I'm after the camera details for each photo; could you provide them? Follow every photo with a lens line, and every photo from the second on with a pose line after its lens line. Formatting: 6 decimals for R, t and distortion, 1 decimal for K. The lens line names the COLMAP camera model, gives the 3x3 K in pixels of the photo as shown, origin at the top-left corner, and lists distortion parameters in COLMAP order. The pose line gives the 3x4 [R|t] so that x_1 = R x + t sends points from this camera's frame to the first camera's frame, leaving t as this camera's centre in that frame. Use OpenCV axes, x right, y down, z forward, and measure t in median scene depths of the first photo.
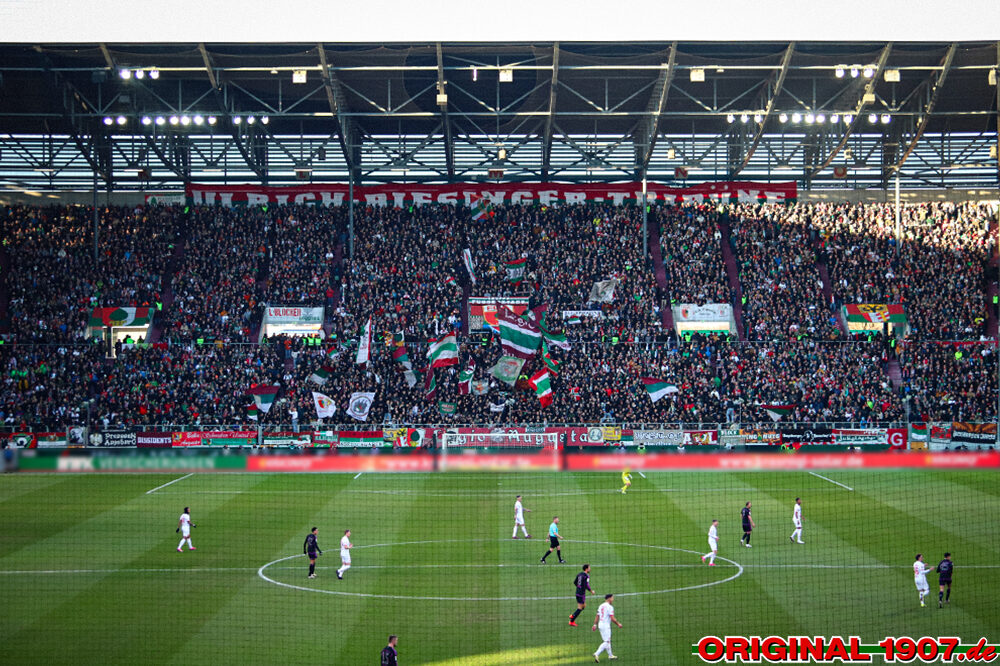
lens RADIAL K [[1833.8, 0, 521.9], [0, 1833.8, 314.2], [0, 0, 1]] dist [0.027960, 0.000000]
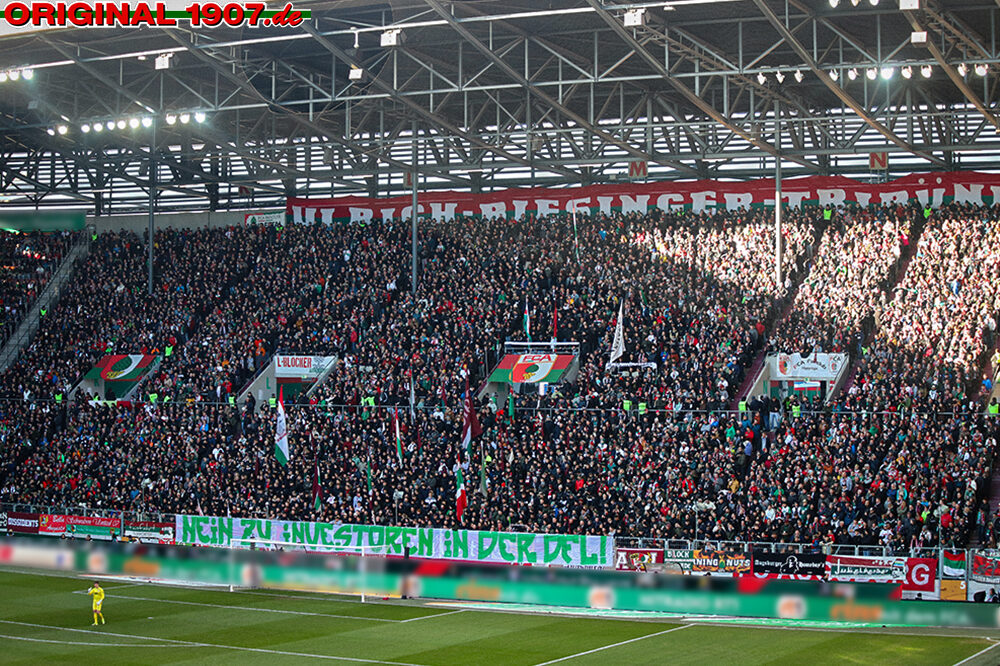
lens RADIAL K [[2033.0, 0, 481.0], [0, 2033.0, 354.0], [0, 0, 1]] dist [-0.429408, 0.000000]
pose [[0.874057, 0.004144, -0.485806, 0.356575], [0.000832, 0.999949, 0.010027, -0.013008], [0.485823, -0.009168, 0.874009, 0.295504]]
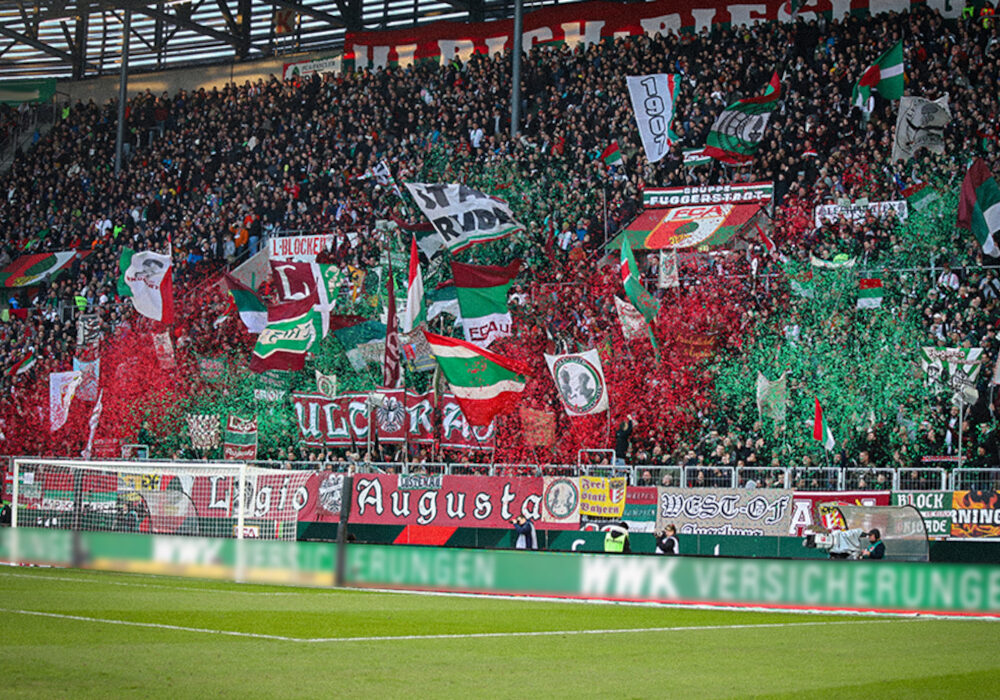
lens RADIAL K [[2290.5, 0, 497.5], [0, 2290.5, 349.7], [0, 0, 1]] dist [-0.422193, 0.000000]
pose [[0.802533, -0.014713, -0.596426, 0.246330], [-0.023072, 0.998183, -0.055668, 0.054959], [0.596161, 0.058436, 0.800735, 0.586016]]
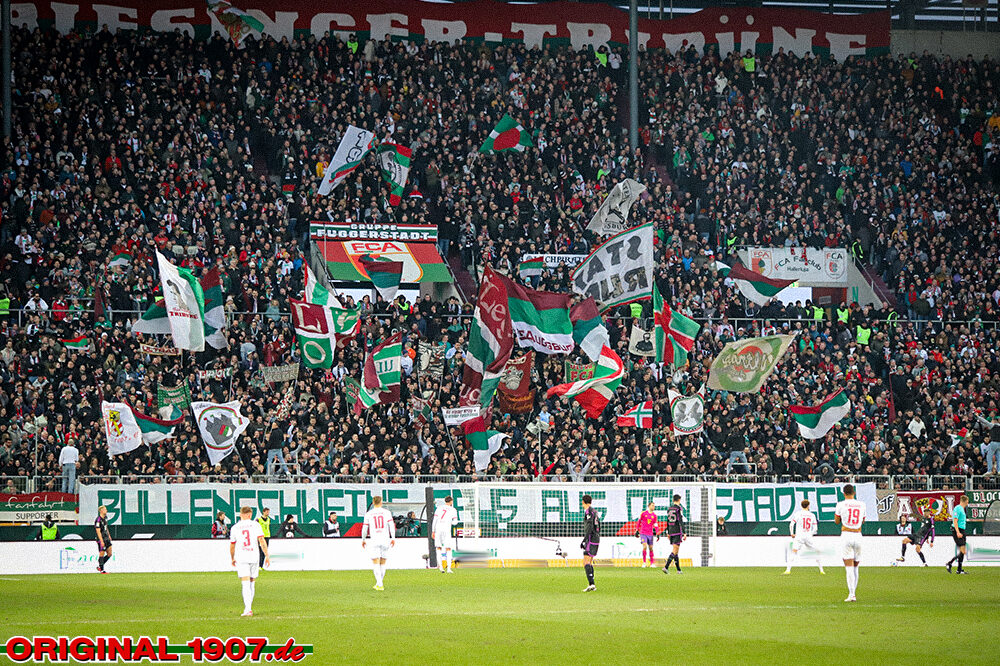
lens RADIAL K [[3692.8, 0, 505.4], [0, 3692.8, 333.0], [0, 0, 1]] dist [0.539578, 0.000000]
pose [[0.959642, 0.013720, 0.280890, -0.242900], [-0.004867, 0.999470, -0.032193, 0.047957], [-0.281182, 0.029527, 0.959200, 0.105637]]
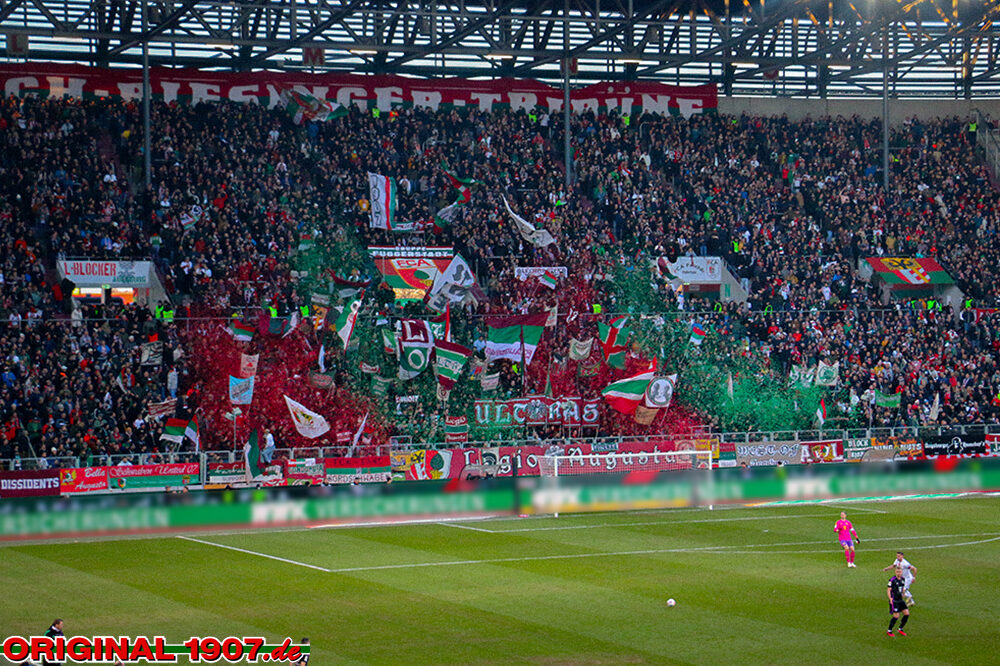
lens RADIAL K [[2410.9, 0, 504.0], [0, 2410.9, 337.1], [0, 0, 1]] dist [0.338121, 0.000000]
pose [[0.917808, -0.011403, 0.396861, -0.330971], [0.000311, 0.999608, 0.028000, -0.001079], [-0.397025, -0.025575, 0.917452, 0.188660]]
